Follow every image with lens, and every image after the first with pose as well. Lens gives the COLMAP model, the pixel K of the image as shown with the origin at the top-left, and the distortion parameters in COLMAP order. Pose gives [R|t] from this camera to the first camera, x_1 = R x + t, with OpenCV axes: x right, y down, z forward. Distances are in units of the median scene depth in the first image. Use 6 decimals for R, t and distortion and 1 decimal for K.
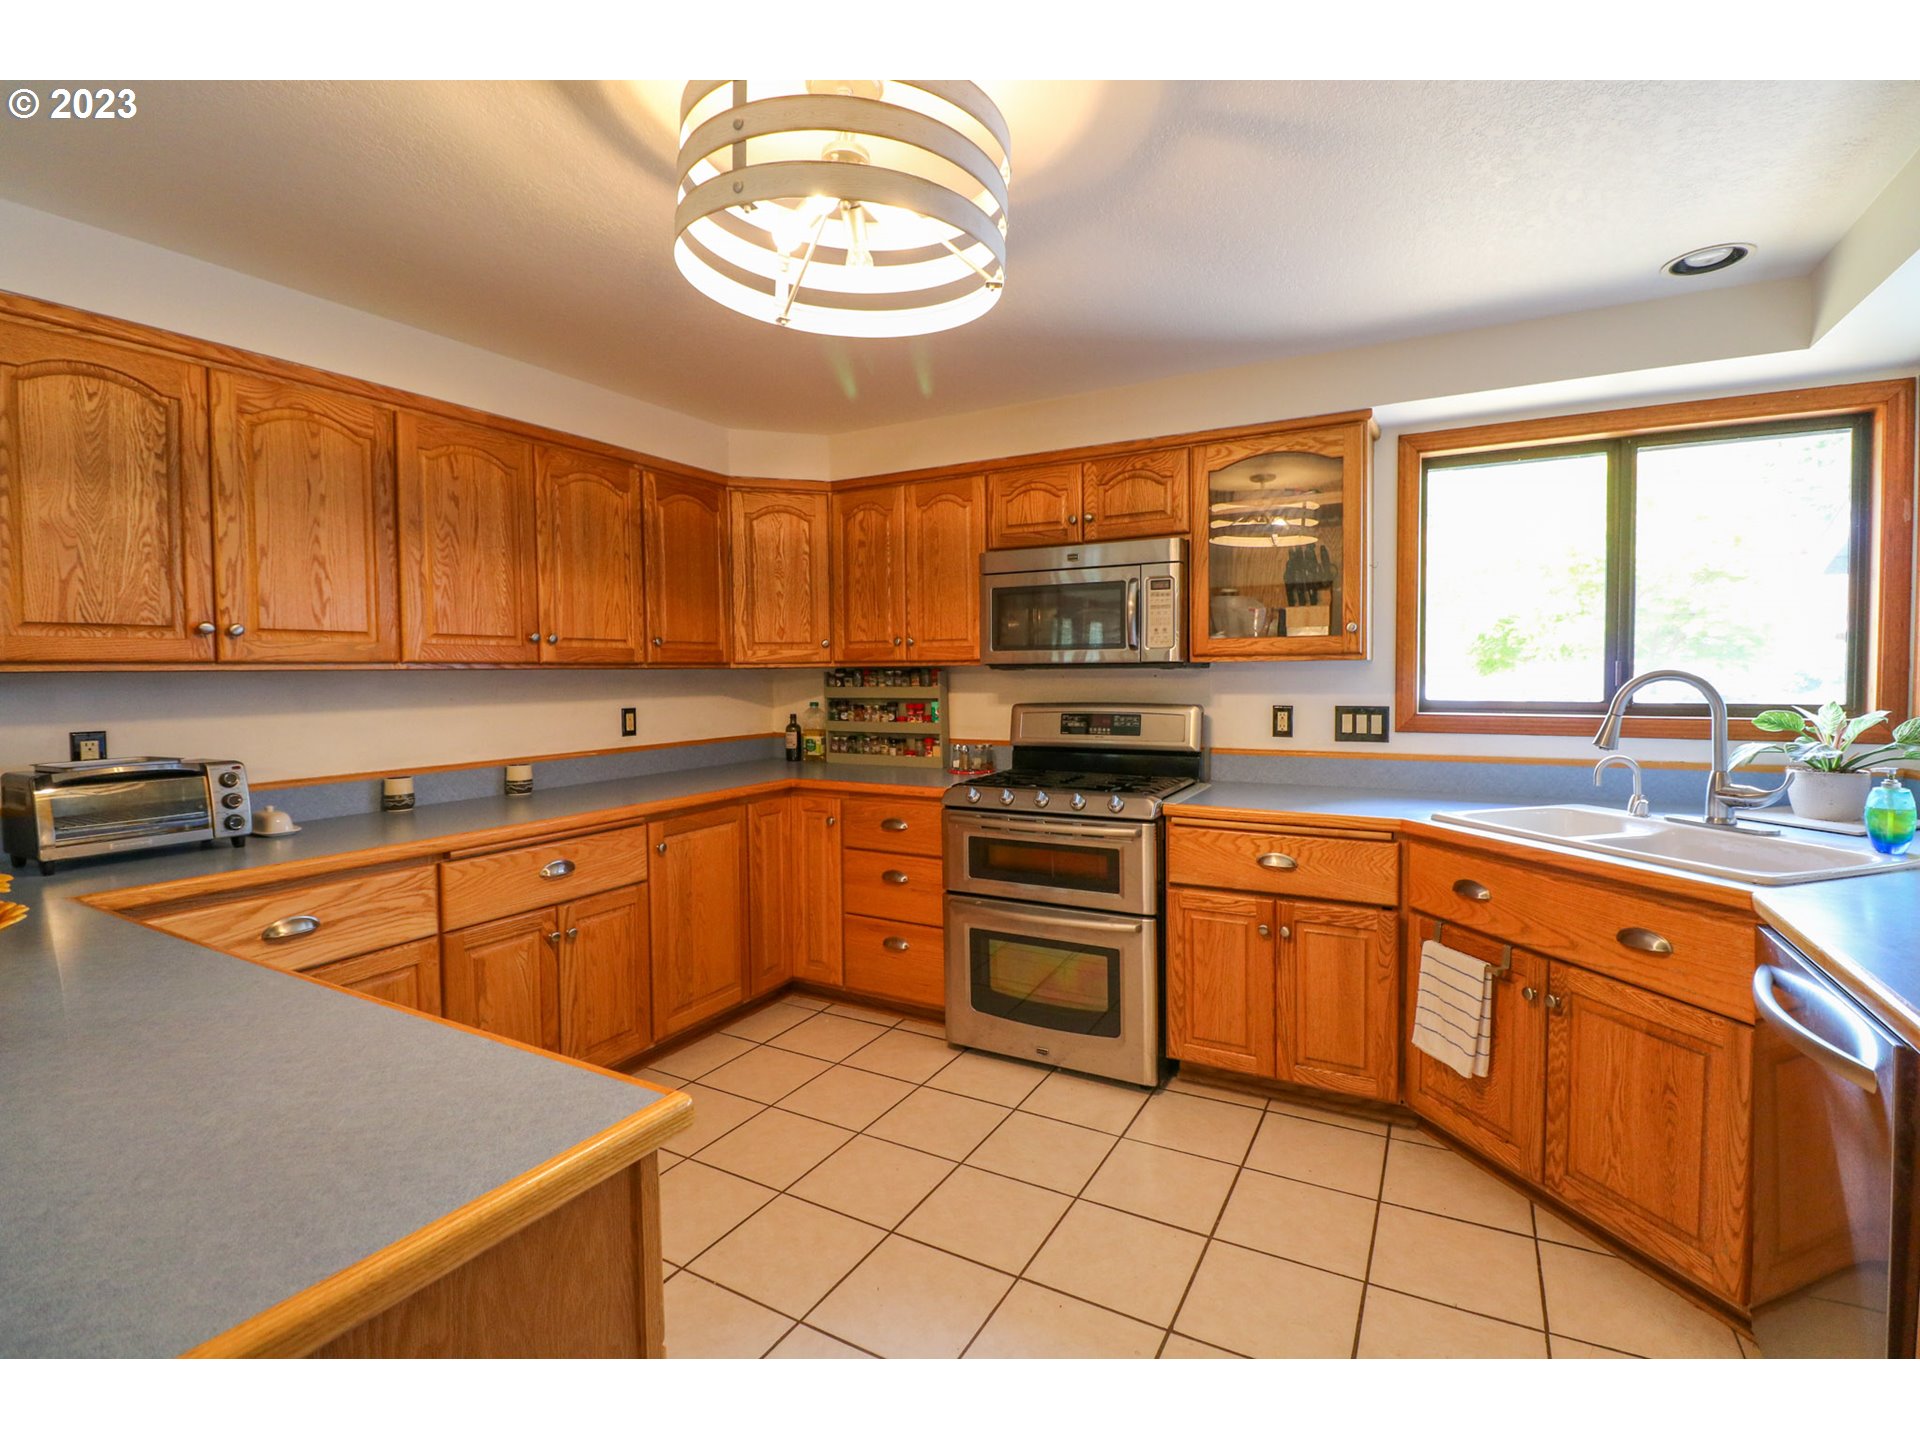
lens RADIAL K [[885.1, 0, 976.7], [0, 885.1, 702.6], [0, 0, 1]] dist [-0.010027, -0.006208]
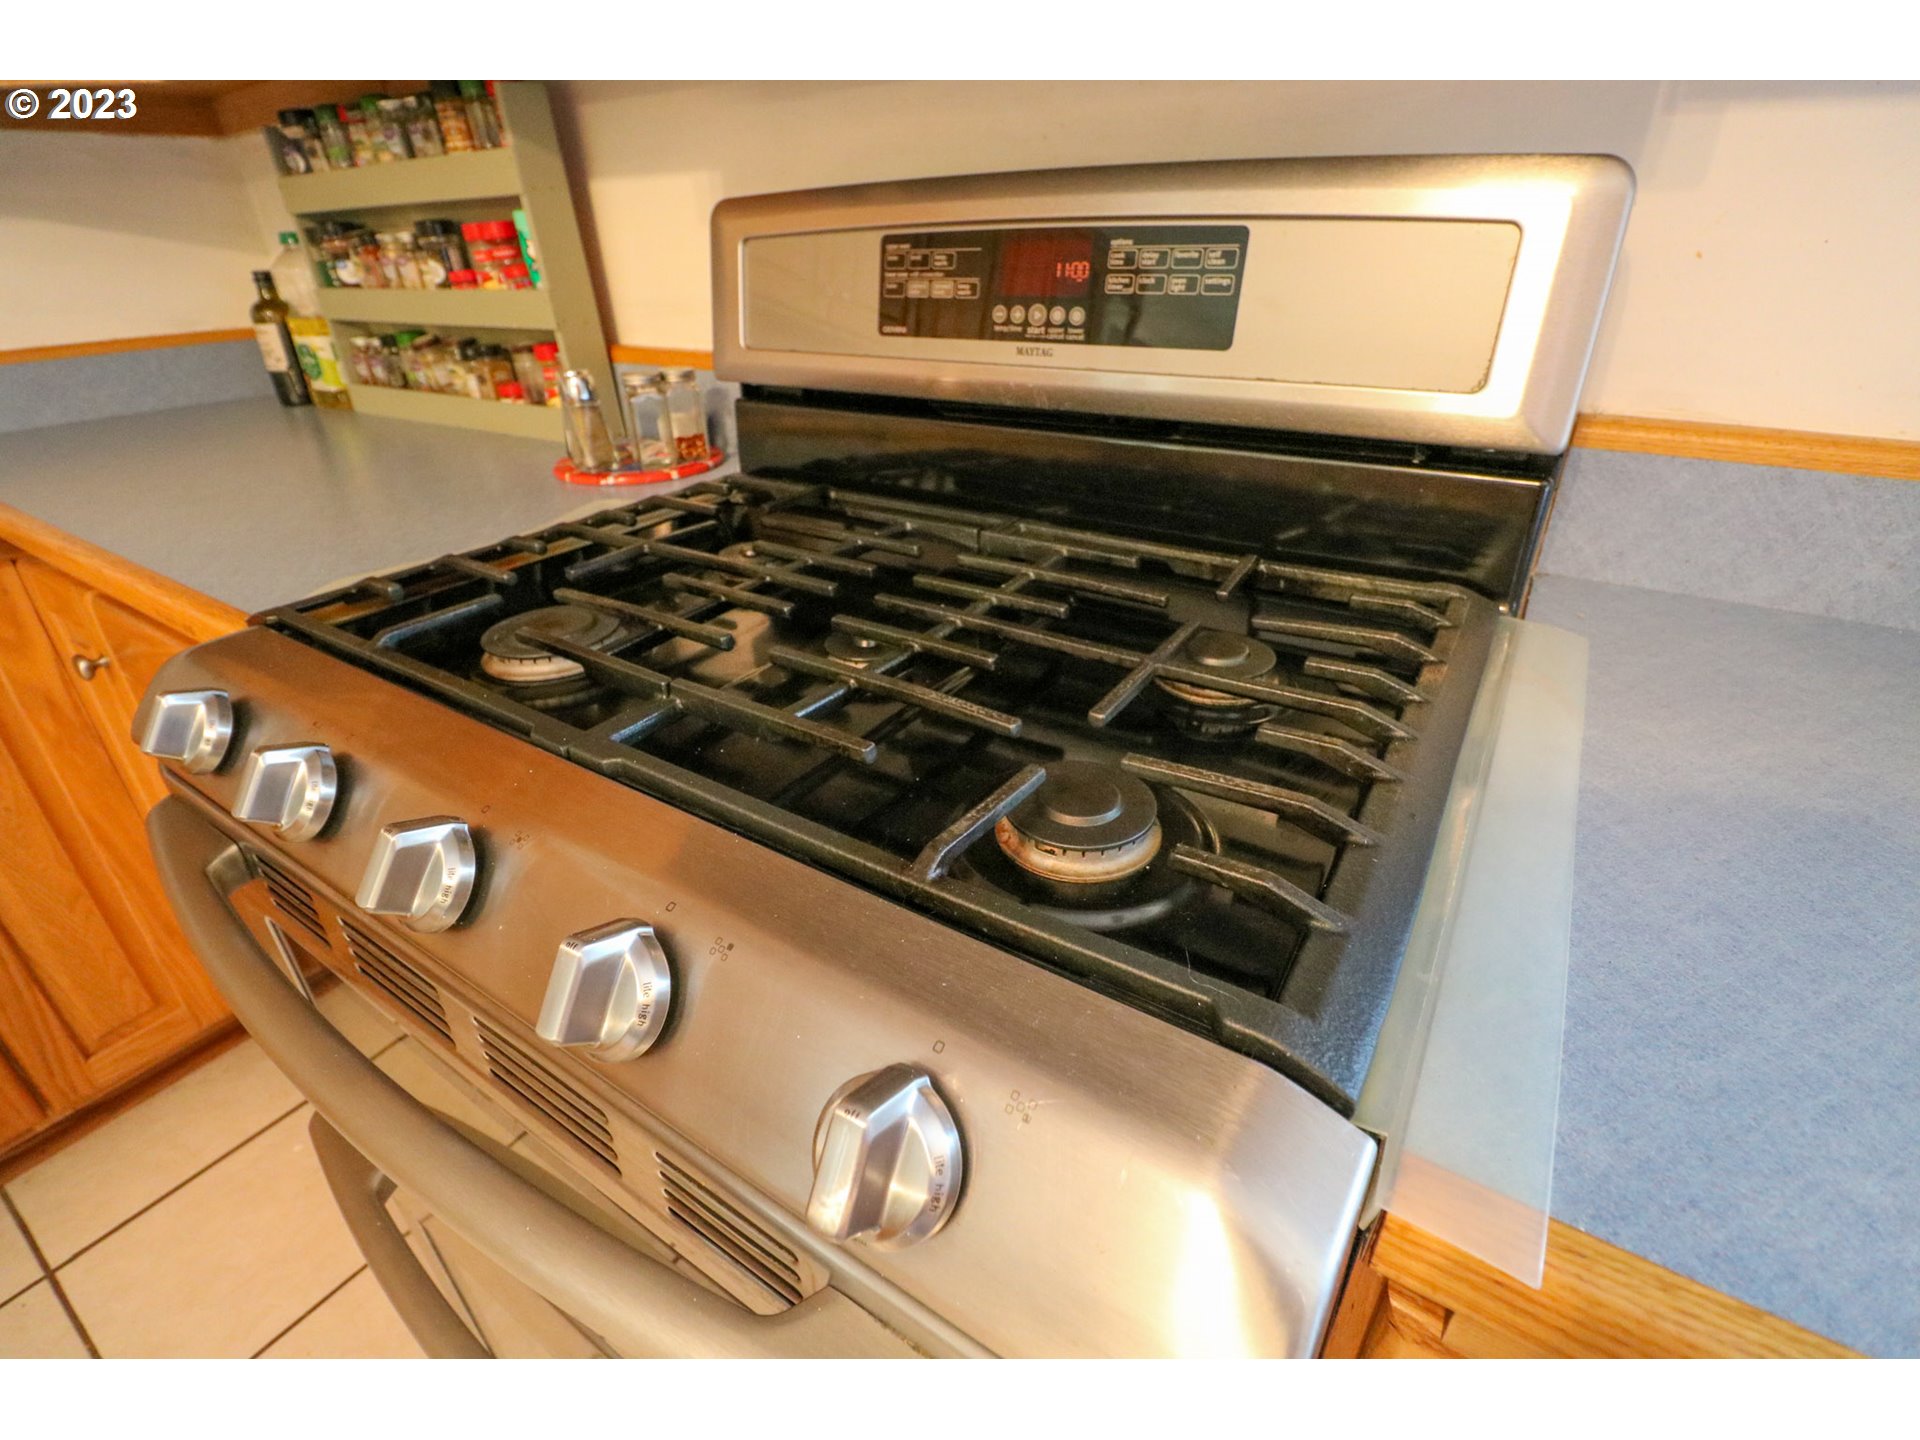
lens RADIAL K [[885.1, 0, 965.5], [0, 885.1, 722.9], [0, 0, 1]] dist [-0.010027, -0.006208]
pose [[0.997017, 0.030647, -0.070843, 0.141697], [0.004875, 0.890964, 0.454048, 0.021980], [0.077034, -0.453038, 0.888157, 0.780791]]
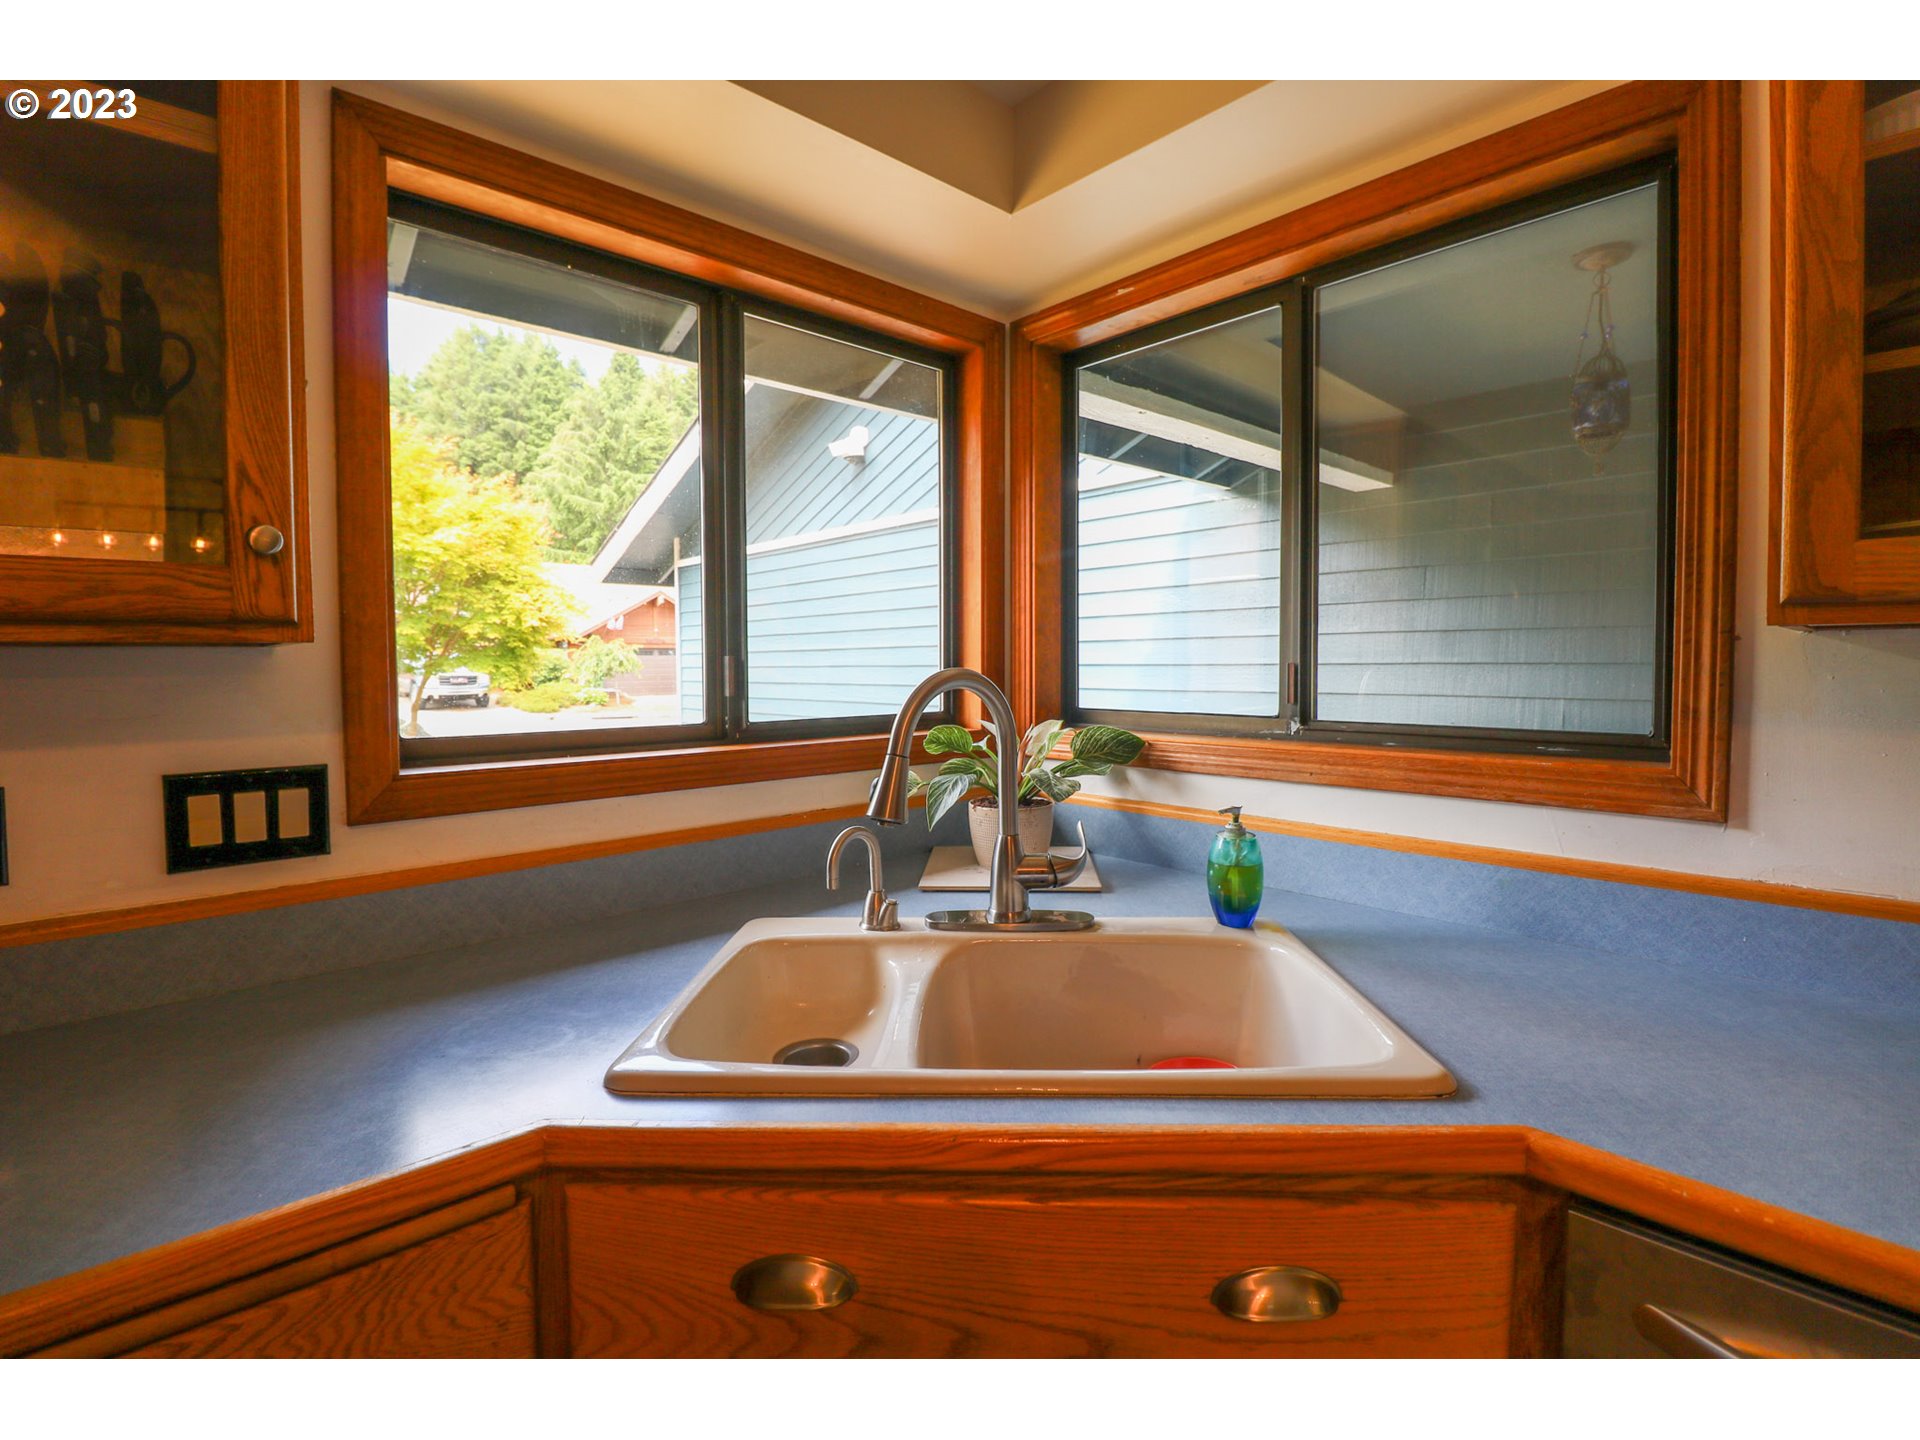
lens RADIAL K [[885.1, 0, 952.9], [0, 885.1, 693.8], [0, 0, 1]] dist [-0.010027, -0.006208]
pose [[0.321452, -0.027948, 0.946513, 0.167893], [0.039723, 0.999082, 0.016010, -0.020522], [-0.946092, 0.032452, 0.322267, 0.553710]]
